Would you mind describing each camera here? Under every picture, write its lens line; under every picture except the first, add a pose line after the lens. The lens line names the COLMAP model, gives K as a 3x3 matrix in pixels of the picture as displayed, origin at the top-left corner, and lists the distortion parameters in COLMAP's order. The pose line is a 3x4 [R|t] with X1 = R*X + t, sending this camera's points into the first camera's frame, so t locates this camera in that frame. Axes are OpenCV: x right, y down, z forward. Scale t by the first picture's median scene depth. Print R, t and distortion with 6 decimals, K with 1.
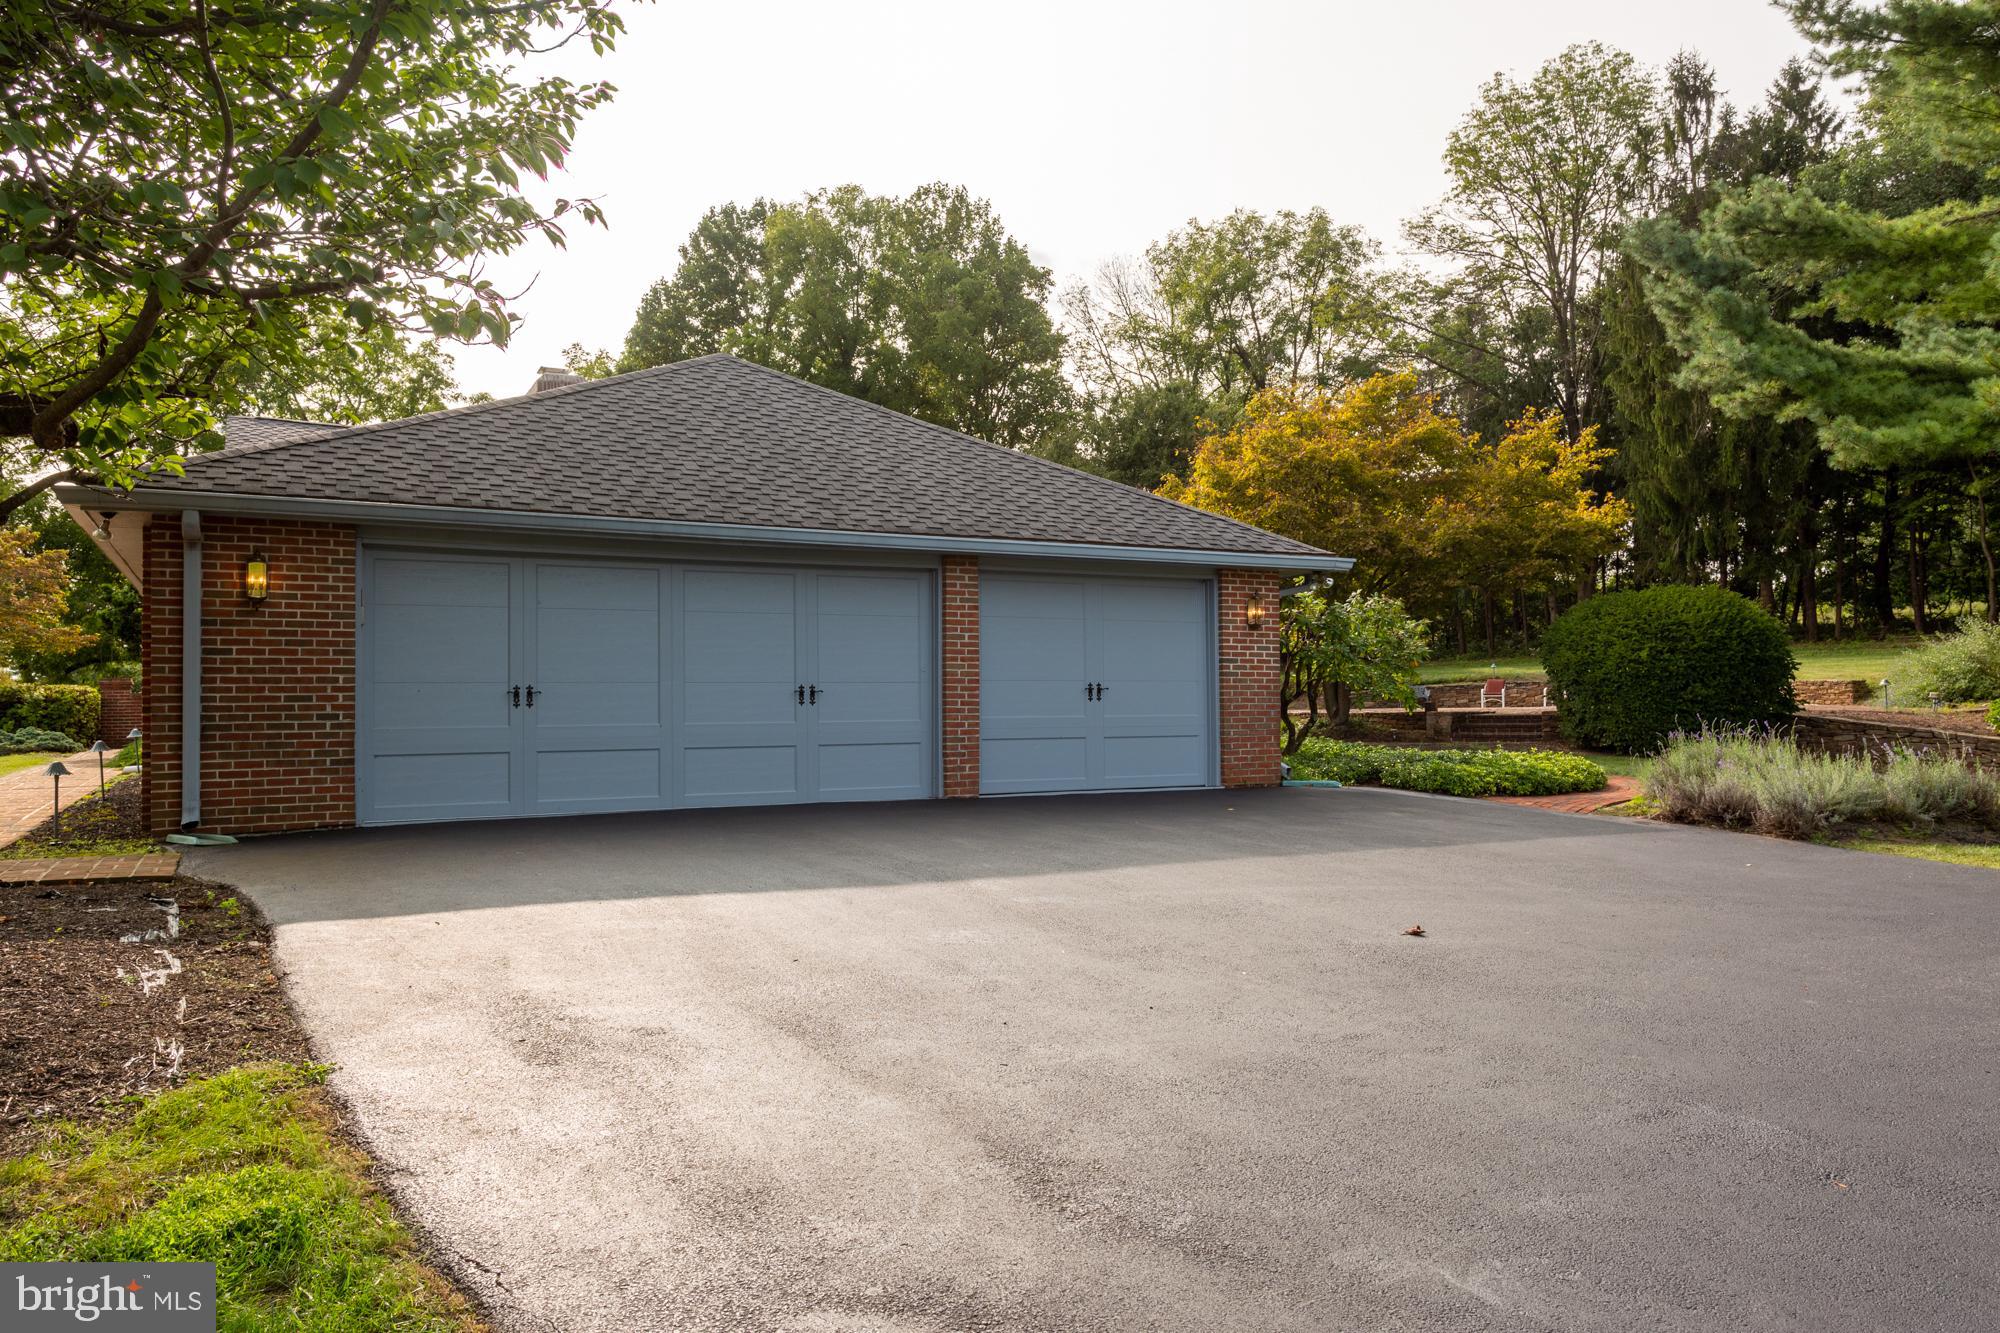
lens RADIAL K [[1419.0, 0, 1000.0], [0, 1419.0, 666.5], [0, 0, 1]] dist [0.000121, 0.000802]
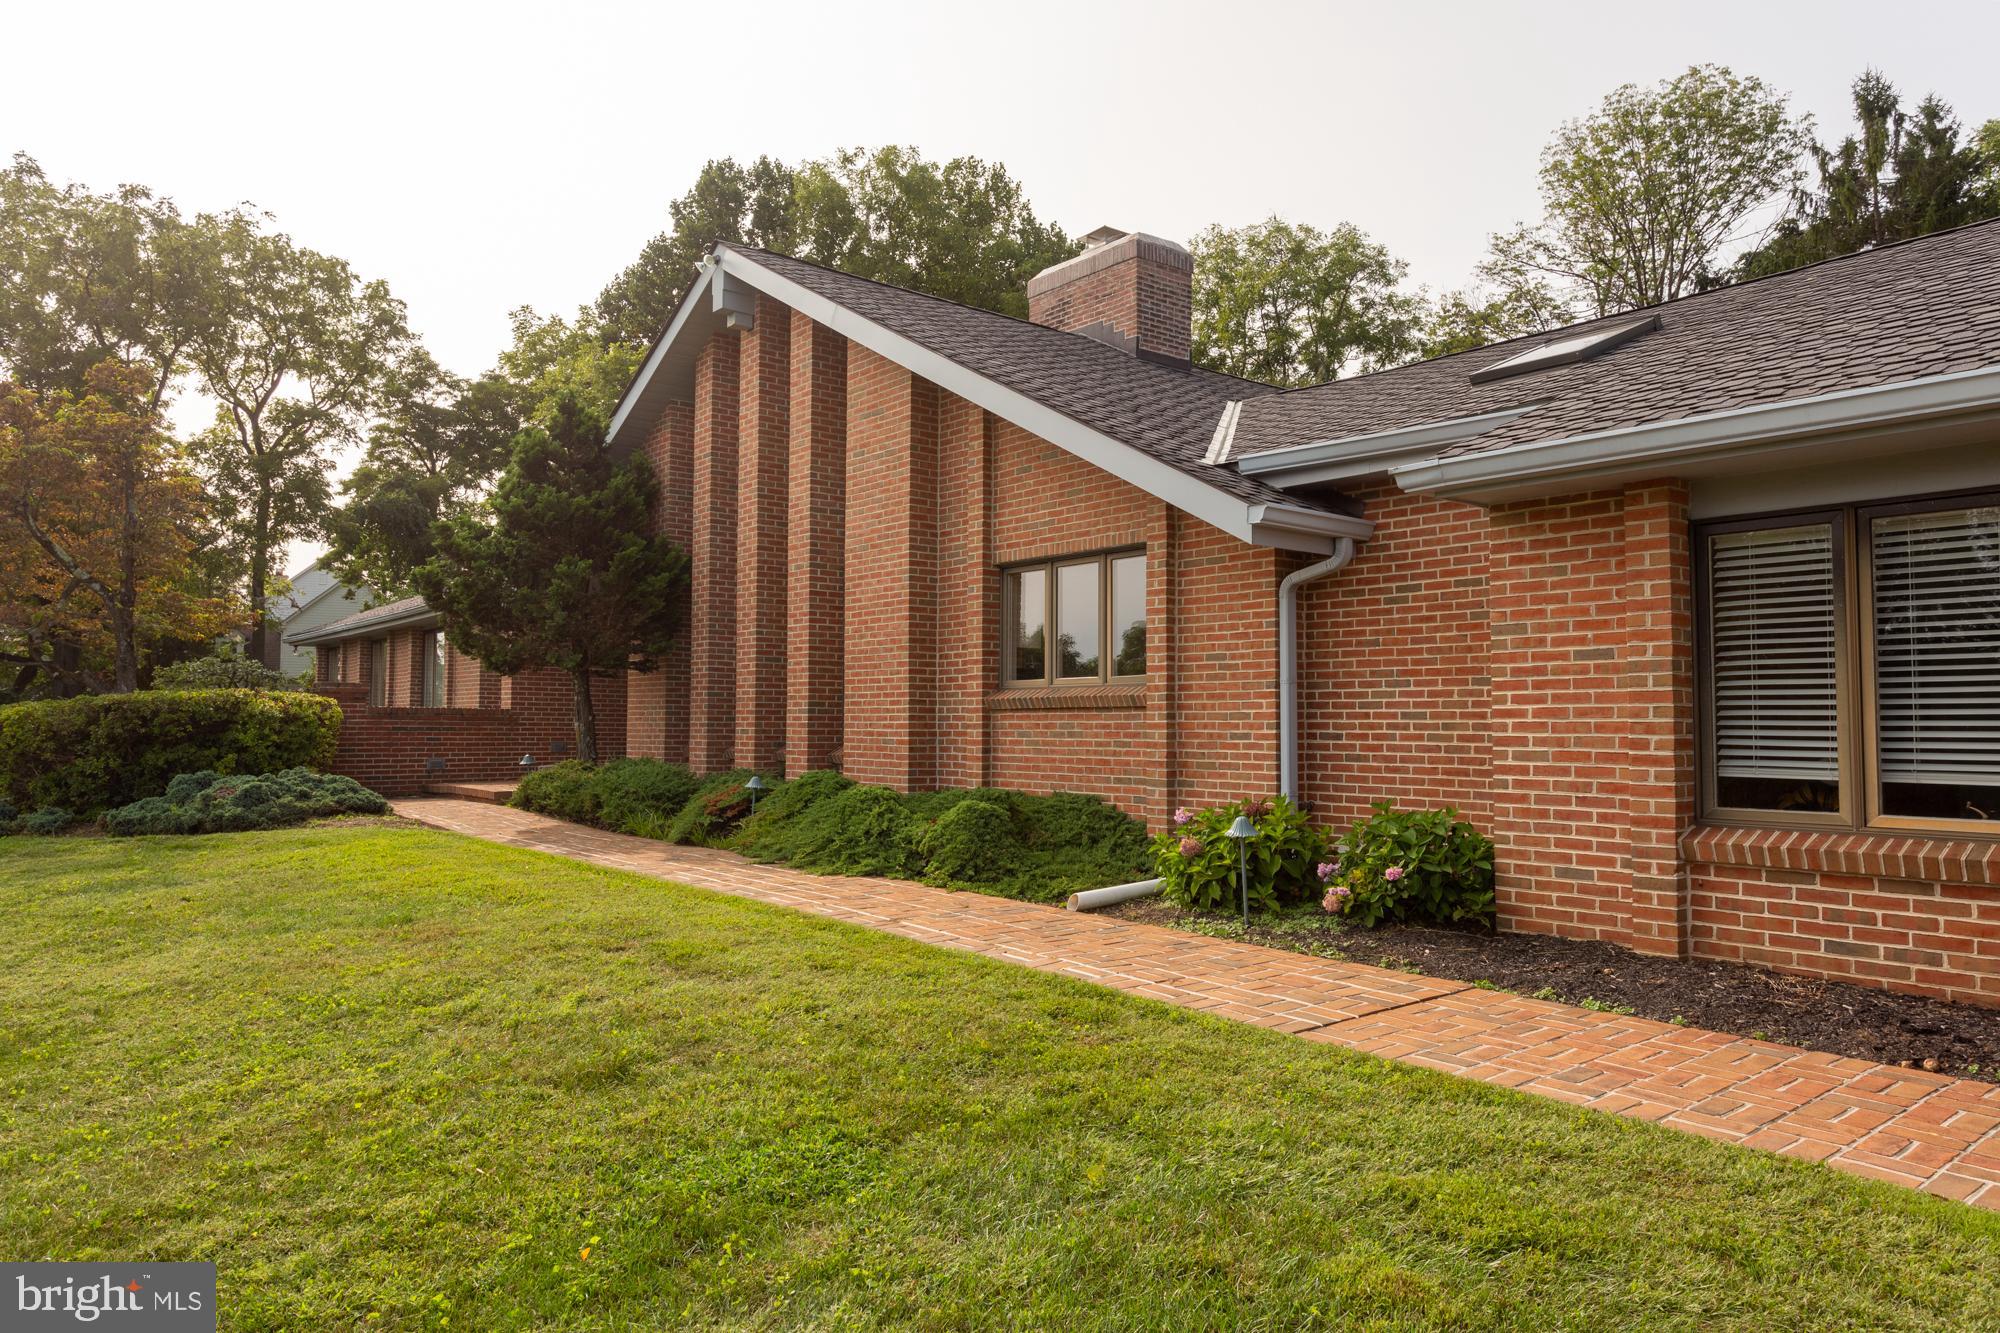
lens RADIAL K [[1351.9, 0, 991.6], [0, 1351.9, 662.3], [0, 0, 1]] dist [0.002927, 0.001624]
pose [[0.982170, 0.028844, 0.185771, -0.184934], [-0.025139, 0.999436, -0.022265, 0.002202], [-0.186308, 0.017198, 0.982341, 0.151729]]
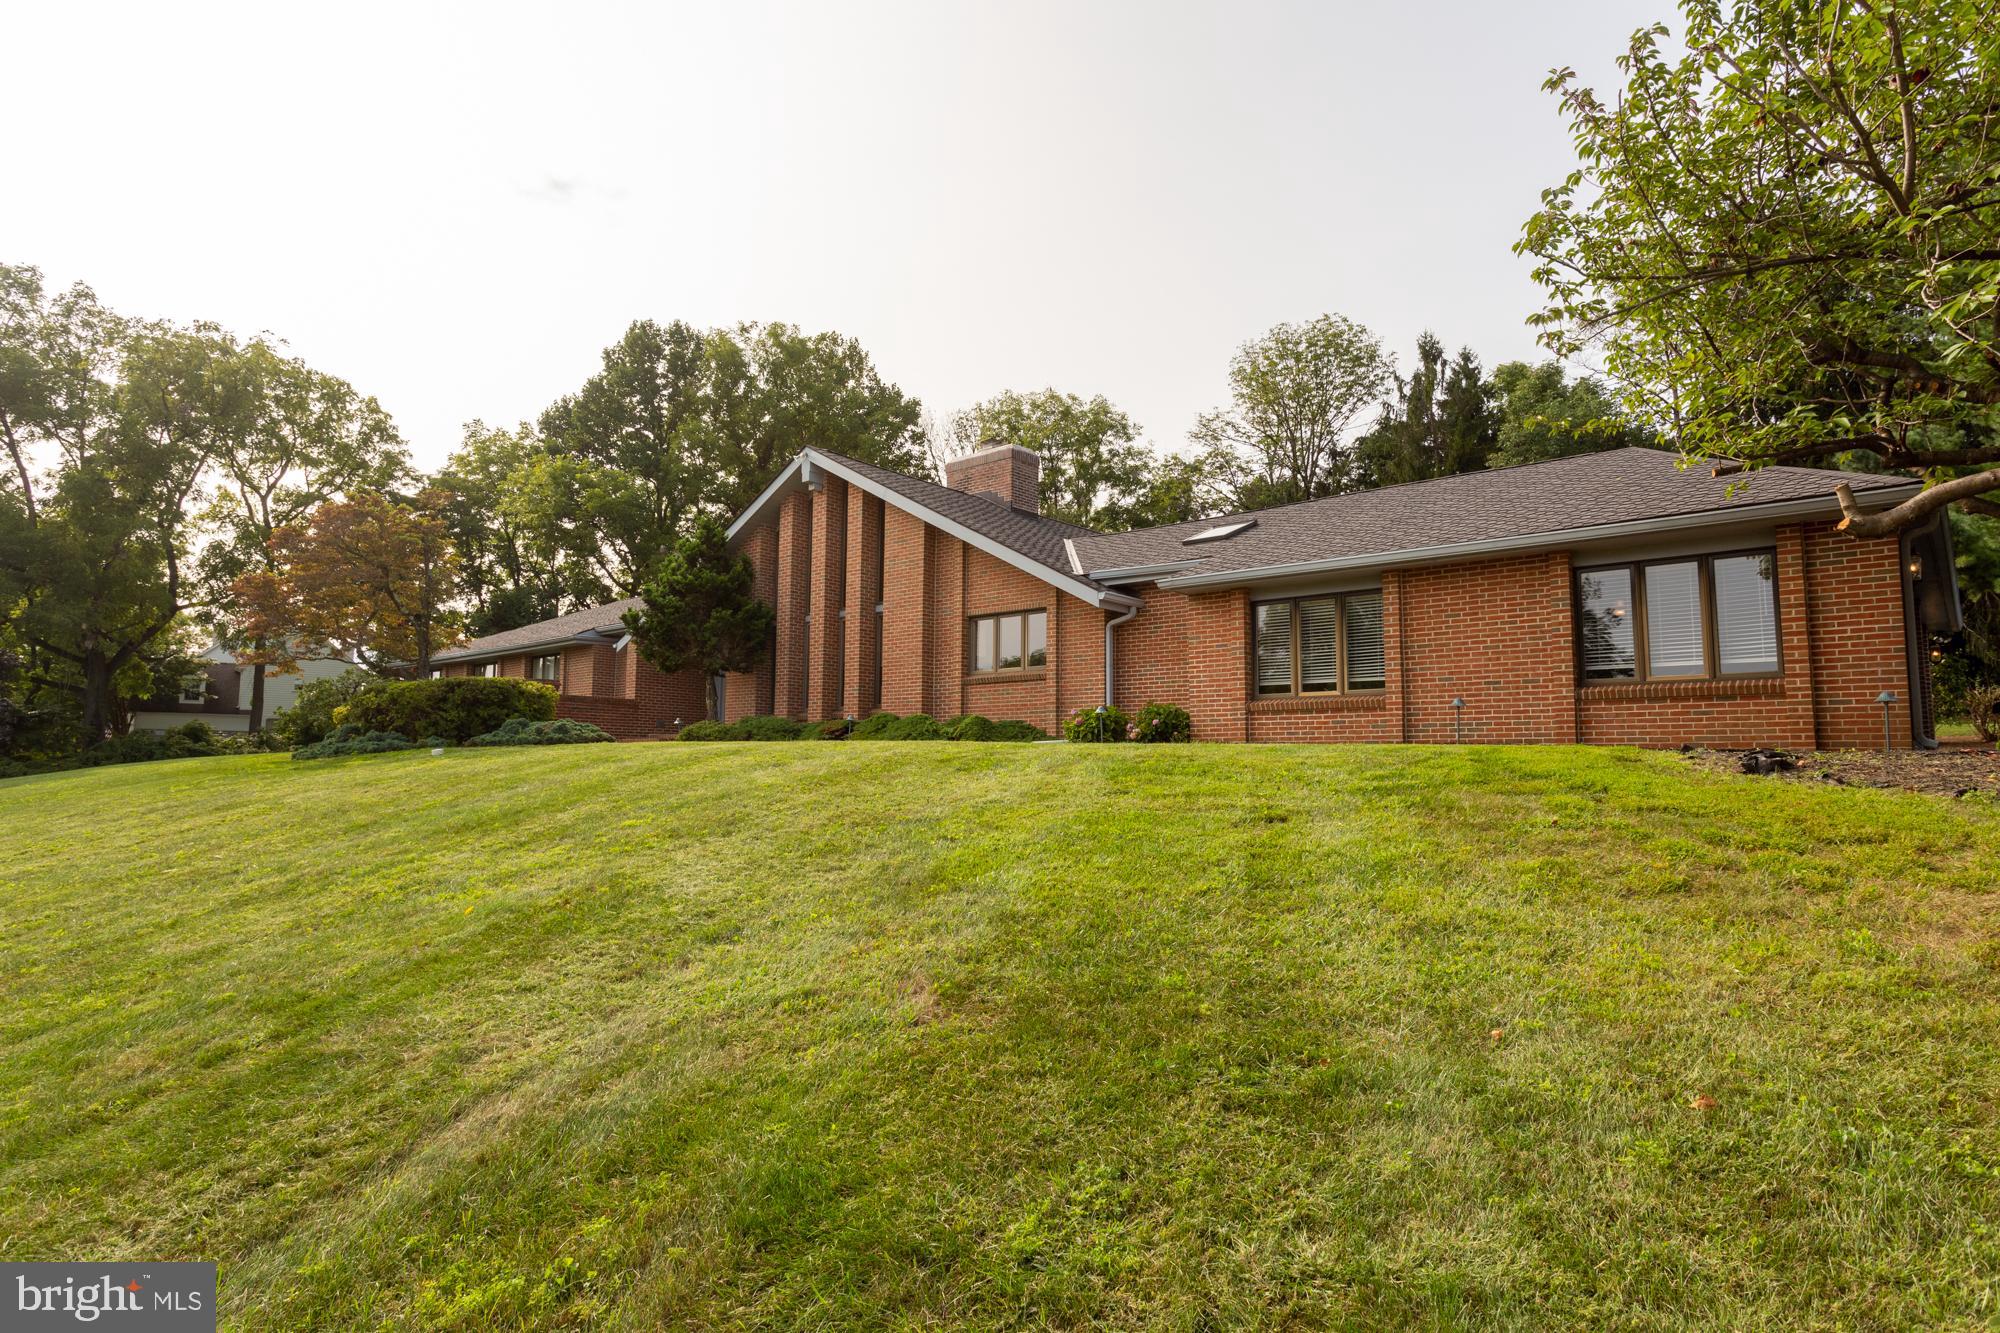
lens RADIAL K [[1129.2, 0, 1000.0], [0, 1129.2, 666.5], [0, 0, 1]] dist [0.003056, 0.000472]
pose [[0.932708, 0.058213, 0.355903, -0.245710], [-0.033254, 0.996564, -0.075854, 0.020251], [-0.359096, 0.058914, 0.931439, 0.046247]]
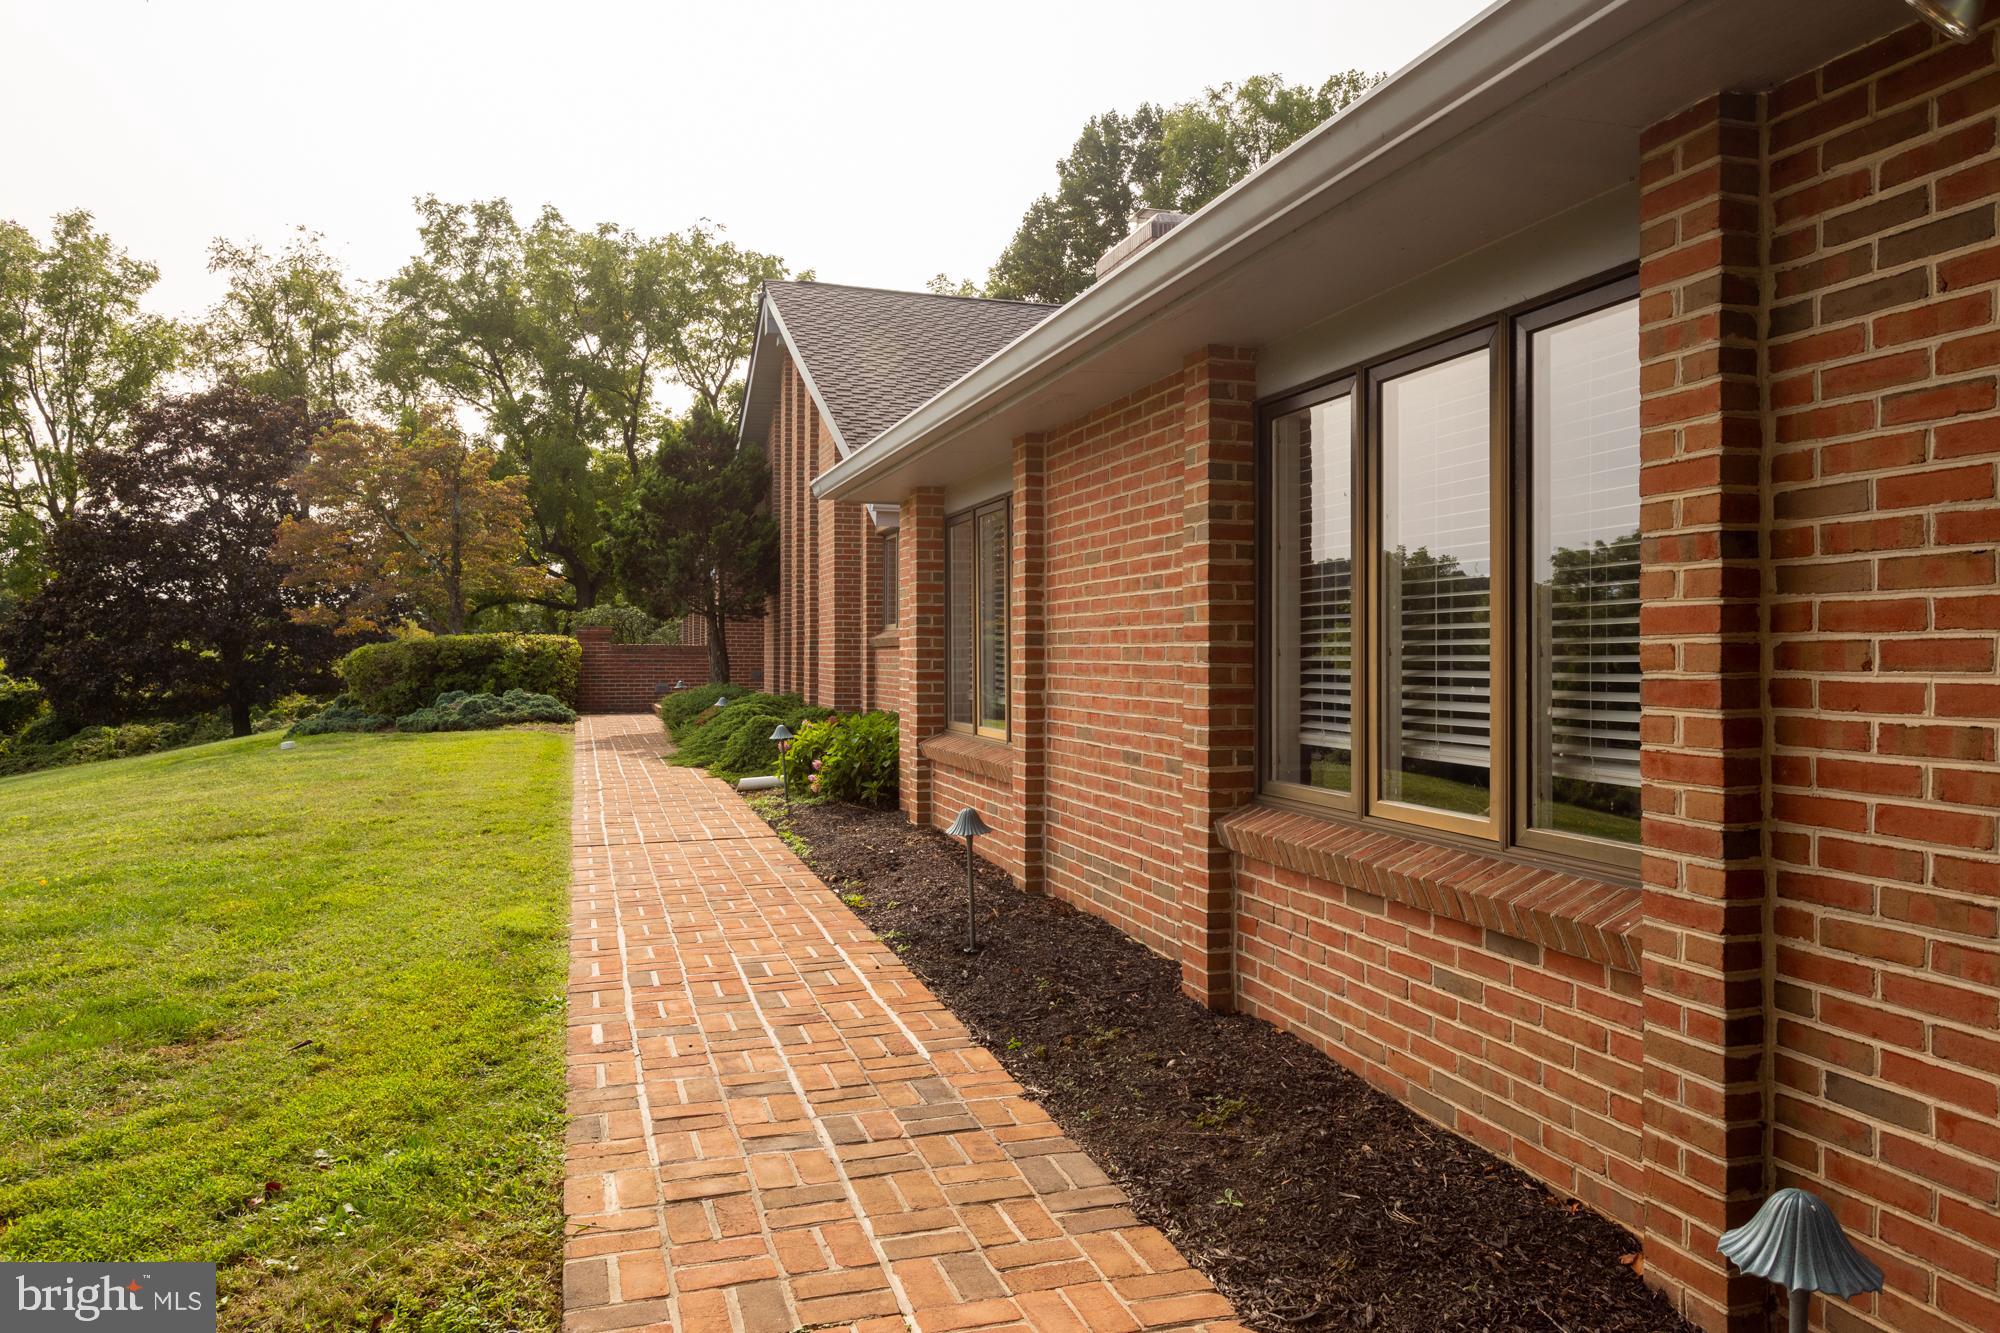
lens RADIAL K [[1355.6, 0, 955.1], [0, 1355.6, 659.1], [0, 0, 1]] dist [-0.009179, -0.001297]
pose [[0.977307, 0.017911, -0.211069, -0.102015], [-0.010564, 0.999300, 0.035887, -0.001364], [0.211564, -0.032843, 0.976812, 0.111666]]
